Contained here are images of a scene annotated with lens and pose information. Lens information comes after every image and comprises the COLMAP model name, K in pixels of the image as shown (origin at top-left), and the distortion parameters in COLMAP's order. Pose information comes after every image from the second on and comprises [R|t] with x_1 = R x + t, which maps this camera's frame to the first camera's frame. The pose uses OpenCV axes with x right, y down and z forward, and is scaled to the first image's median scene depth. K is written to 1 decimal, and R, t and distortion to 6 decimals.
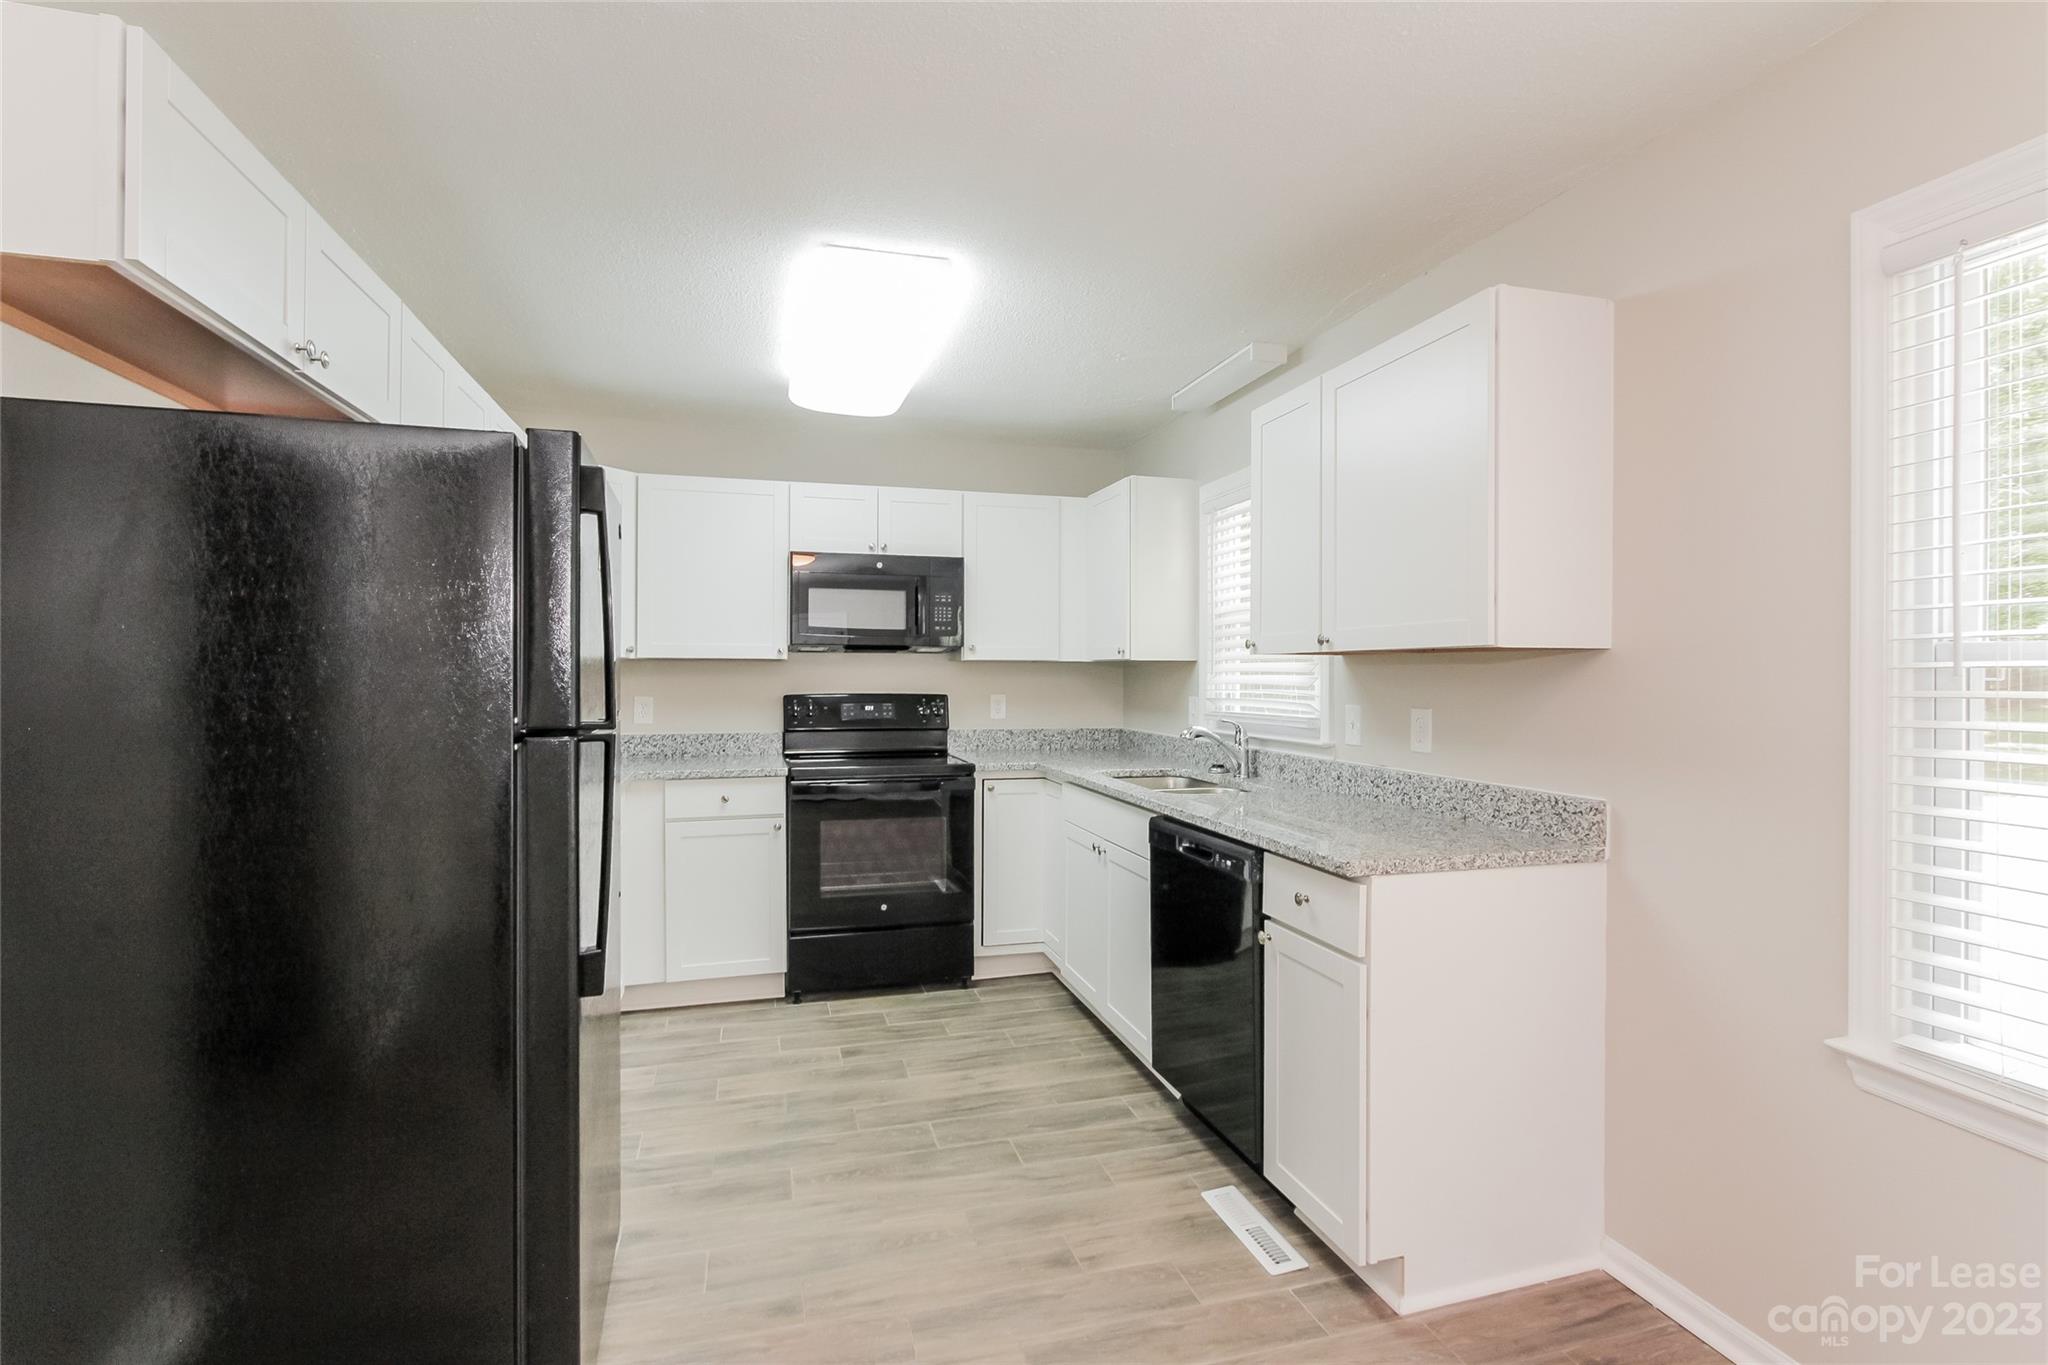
lens RADIAL K [[956.0, 0, 1027.6], [0, 956.0, 677.4], [0, 0, 1]] dist [0.001928, 0.000319]
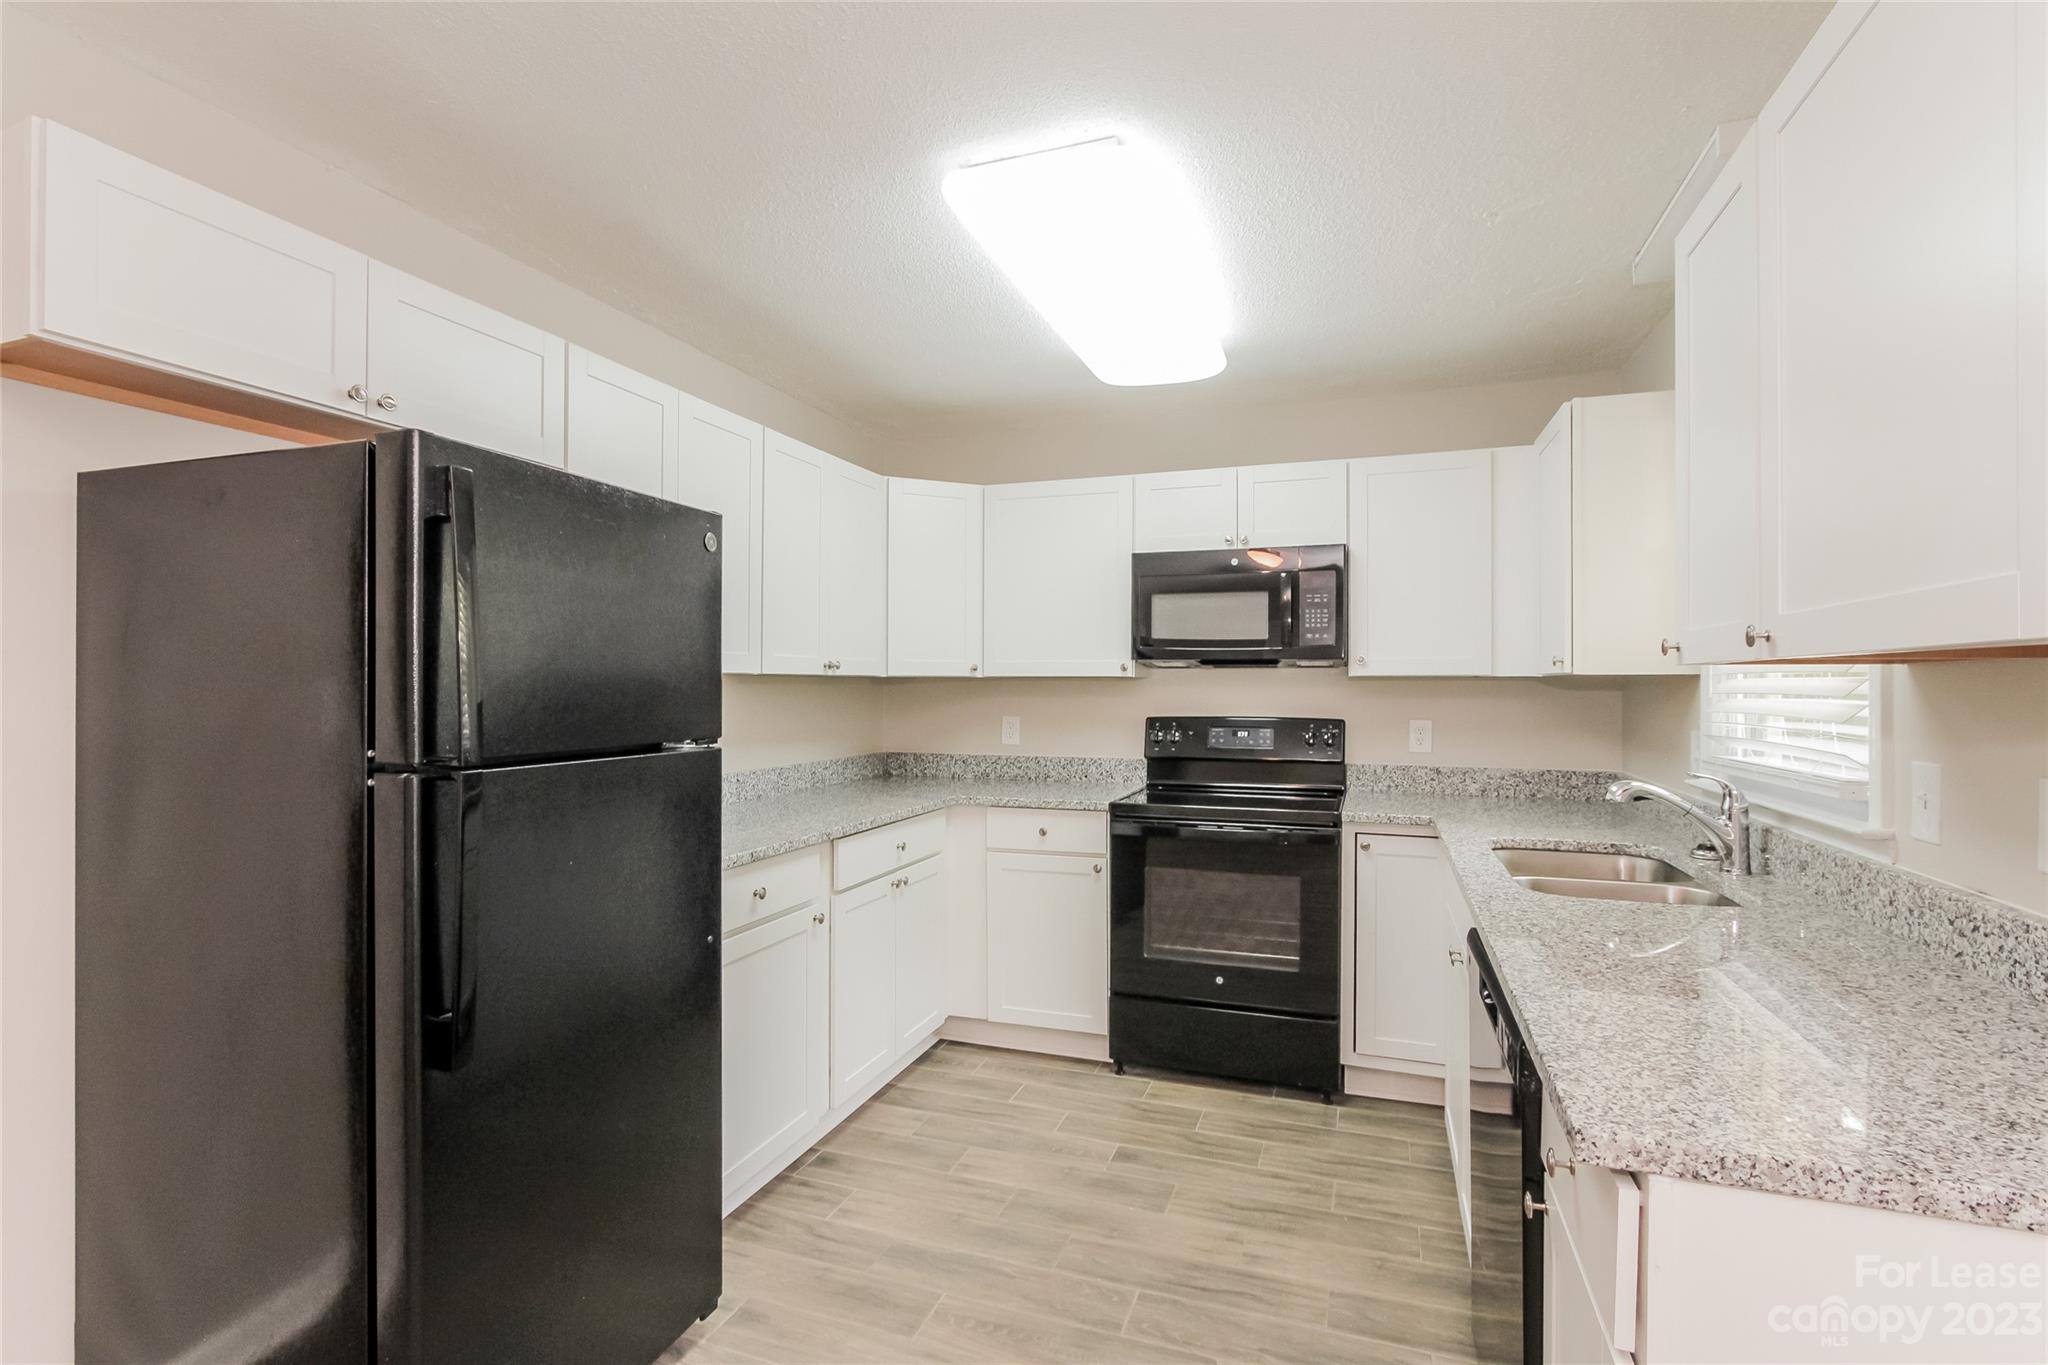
lens RADIAL K [[952.3, 0, 1032.5], [0, 952.3, 688.8], [0, 0, 1]] dist [-0.001374, 0.000442]
pose [[0.808664, -0.001369, -0.588269, 0.211547], [-0.000344, 0.999996, -0.002800, -0.006357], [0.588270, 0.002467, 0.808661, 0.263793]]
